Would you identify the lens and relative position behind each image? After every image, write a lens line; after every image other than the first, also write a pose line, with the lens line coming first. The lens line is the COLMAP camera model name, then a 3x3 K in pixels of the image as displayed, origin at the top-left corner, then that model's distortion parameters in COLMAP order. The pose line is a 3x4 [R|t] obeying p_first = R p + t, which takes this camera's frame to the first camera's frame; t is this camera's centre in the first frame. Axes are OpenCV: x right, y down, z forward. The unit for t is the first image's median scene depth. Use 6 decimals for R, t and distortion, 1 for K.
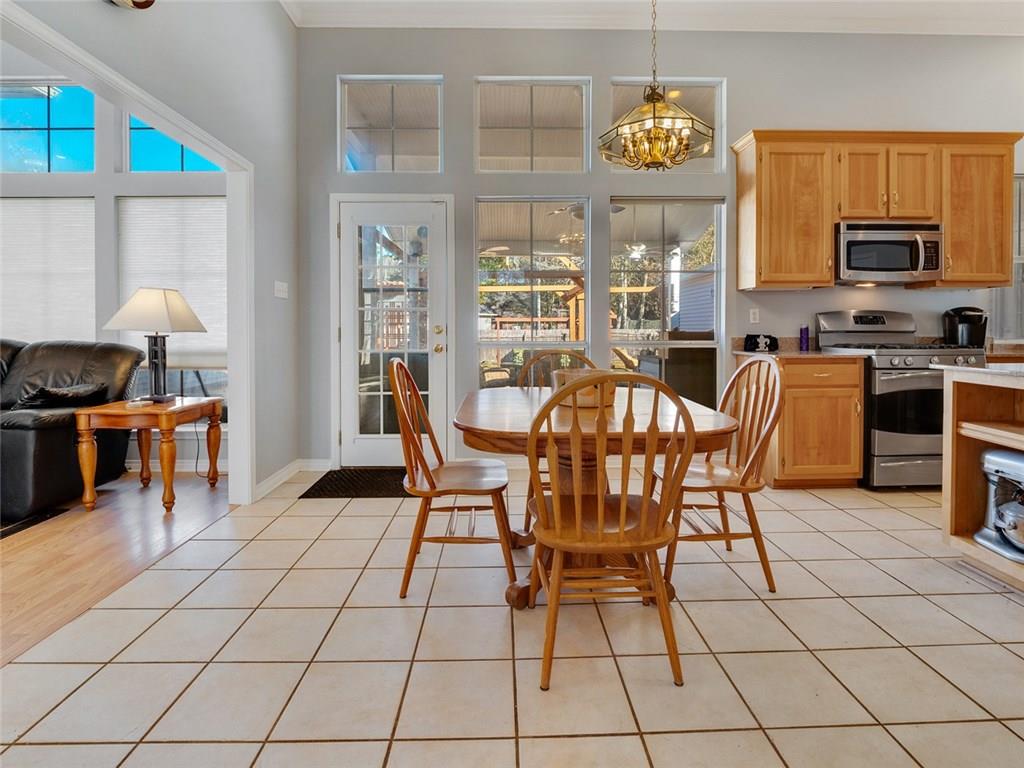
lens RADIAL K [[508.6, 0, 506.3], [0, 508.6, 340.0], [0, 0, 1]] dist [-0.014845, -0.001179]
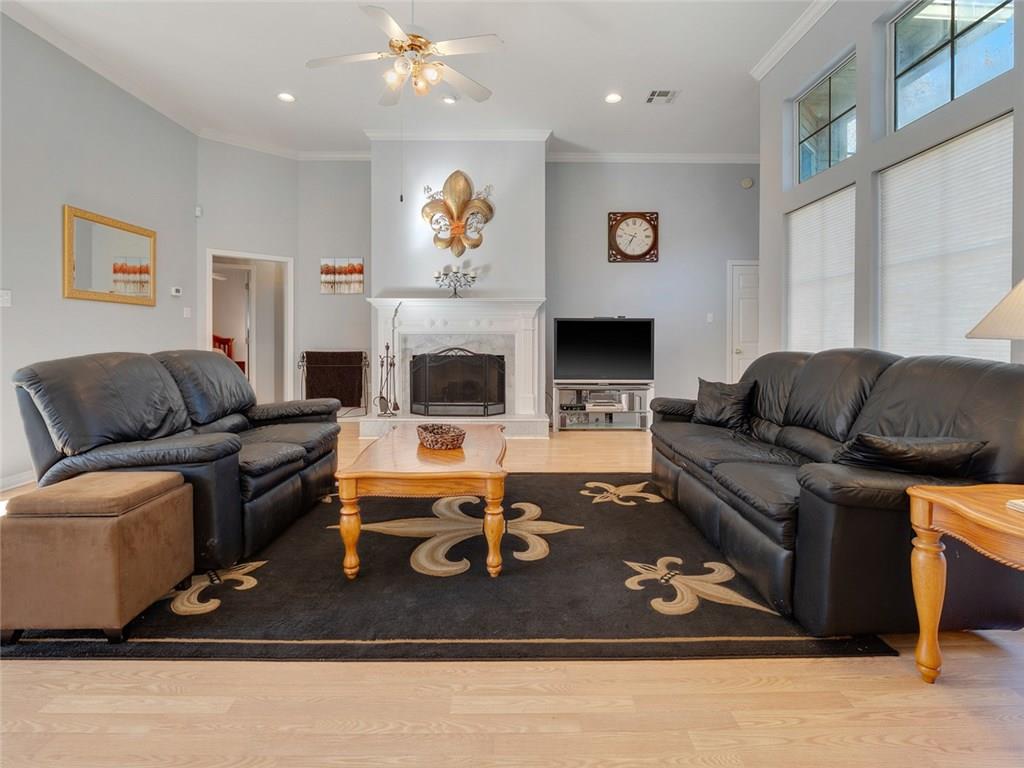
lens RADIAL K [[508.6, 0, 505.8], [0, 508.6, 349.3], [0, 0, 1]] dist [-0.014845, -0.001179]
pose [[-0.022397, 0.020034, -0.999548, -0.253430], [-0.029315, 0.999356, 0.020687, -0.004539], [0.999319, 0.029765, -0.021796, 0.470064]]
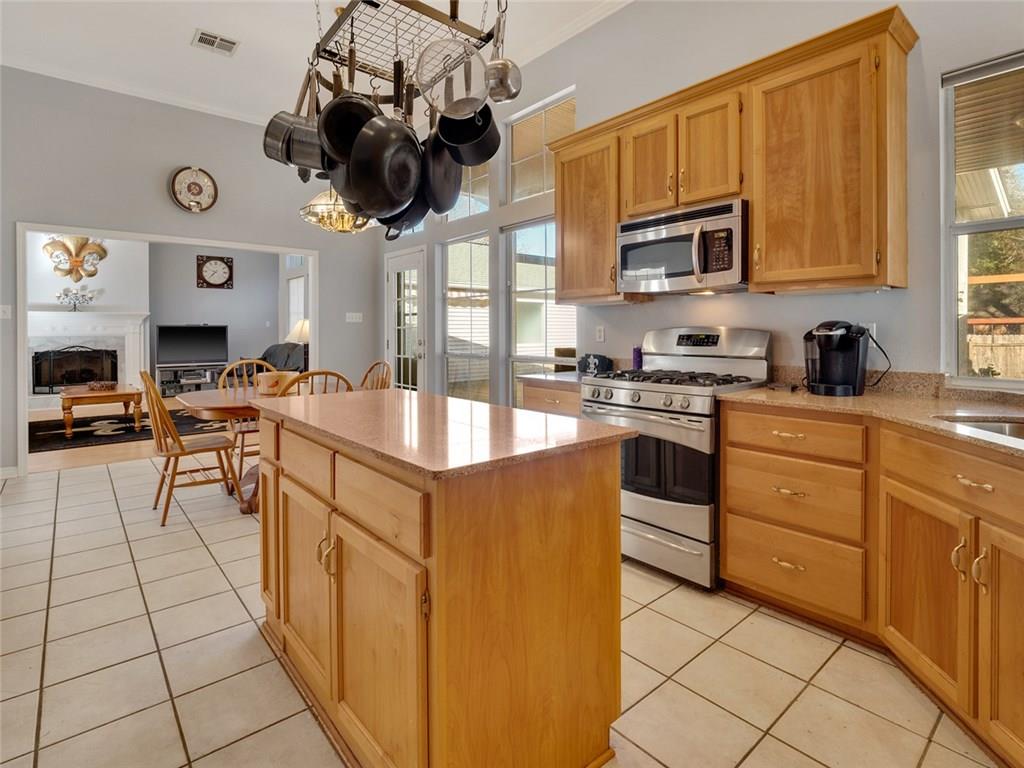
lens RADIAL K [[508.6, 0, 506.6], [0, 508.6, 330.8], [0, 0, 1]] dist [-0.014845, -0.001179]
pose [[0.639711, -0.000601, -0.768615, 1.178729], [-0.017361, 0.999733, -0.015231, -0.039201], [0.768420, 0.023087, 0.639530, 0.318277]]
